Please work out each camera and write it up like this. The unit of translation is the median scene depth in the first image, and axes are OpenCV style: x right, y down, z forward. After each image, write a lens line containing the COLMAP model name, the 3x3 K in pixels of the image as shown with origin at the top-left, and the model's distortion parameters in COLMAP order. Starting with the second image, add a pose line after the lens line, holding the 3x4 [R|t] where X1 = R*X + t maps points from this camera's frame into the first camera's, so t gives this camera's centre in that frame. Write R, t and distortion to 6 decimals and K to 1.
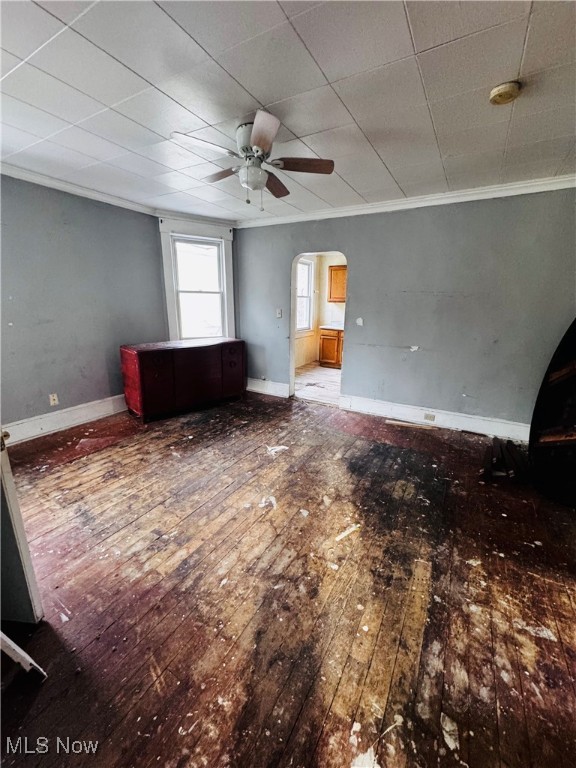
lens RADIAL K [[306.5, 0, 288.0], [0, 306.5, 384.0], [0, 0, 1]] dist [-0.001634, 0.000072]
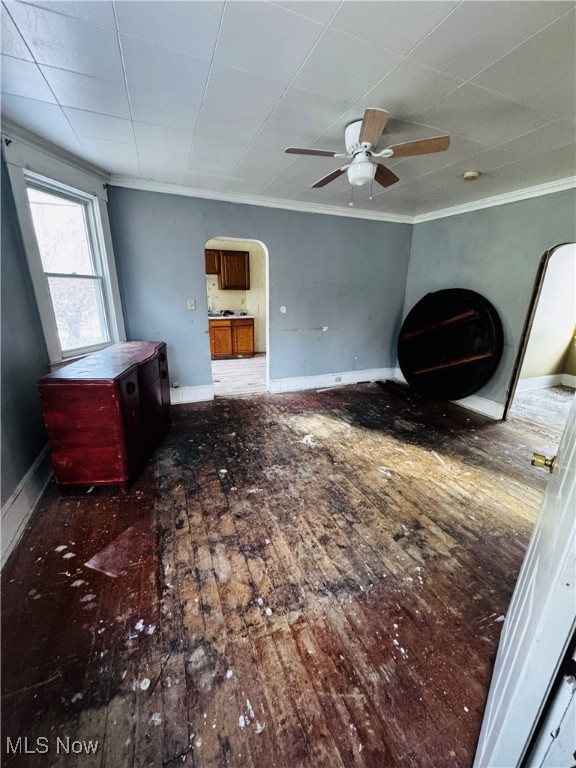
lens RADIAL K [[306.5, 0, 288.0], [0, 306.5, 384.0], [0, 0, 1]] dist [-0.001634, 0.000072]
pose [[0.606546, -0.237608, 0.758713, -0.821843], [0.196247, 0.969513, 0.146737, -0.132724], [-0.770448, 0.059892, 0.634684, 0.400073]]
